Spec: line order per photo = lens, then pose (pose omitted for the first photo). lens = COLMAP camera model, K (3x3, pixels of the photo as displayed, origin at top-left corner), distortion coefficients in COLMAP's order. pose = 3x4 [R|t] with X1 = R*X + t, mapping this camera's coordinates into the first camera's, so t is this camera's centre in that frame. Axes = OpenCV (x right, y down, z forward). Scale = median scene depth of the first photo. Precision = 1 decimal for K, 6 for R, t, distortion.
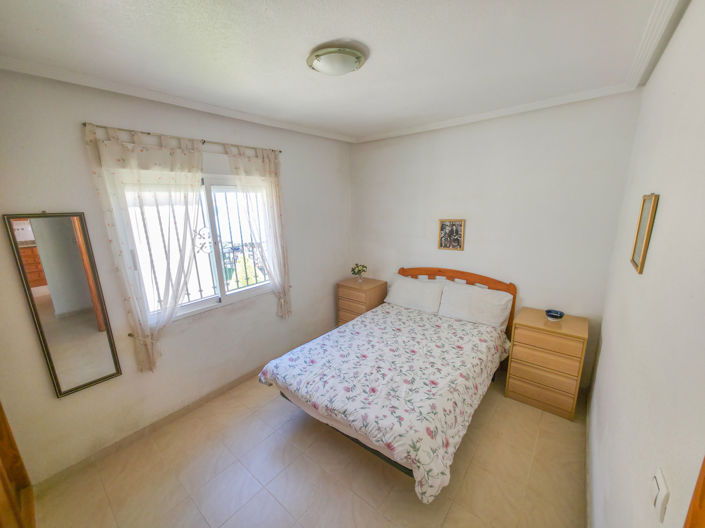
lens RADIAL K [[283.0, 0, 354.8], [0, 283.0, 267.8], [0, 0, 1]] dist [0.002817, -0.001285]
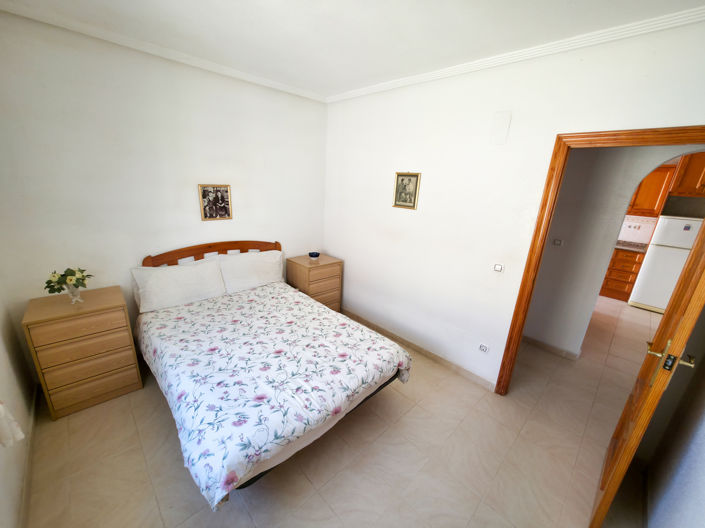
lens RADIAL K [[283.0, 0, 353.5], [0, 283.0, 266.8], [0, 0, 1]] dist [0.002817, -0.001285]
pose [[0.115848, -0.257301, 0.959362, -0.604682], [0.168100, 0.957011, 0.236372, -0.074290], [-0.978939, 0.133885, 0.154120, 0.569609]]
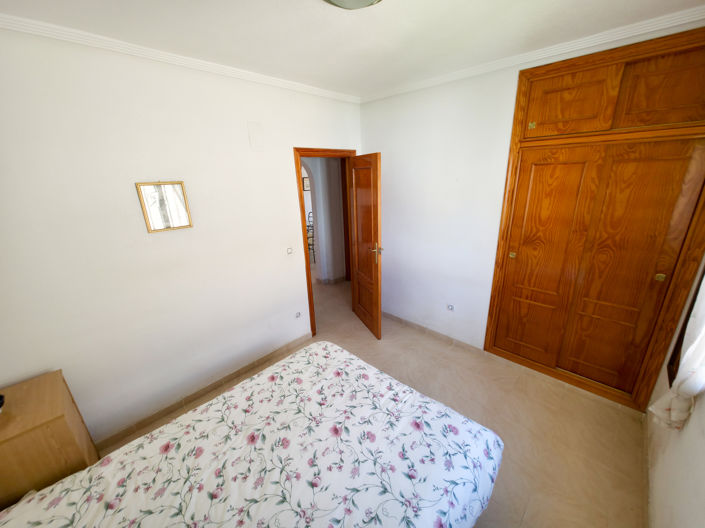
lens RADIAL K [[283.0, 0, 354.1], [0, 283.0, 266.1], [0, 0, 1]] dist [0.002817, -0.001285]
pose [[-0.994703, 0.031167, 0.097953, -0.071541], [0.077715, 0.851729, 0.518187, -0.287373], [-0.067279, 0.523055, -0.849639, 1.213037]]
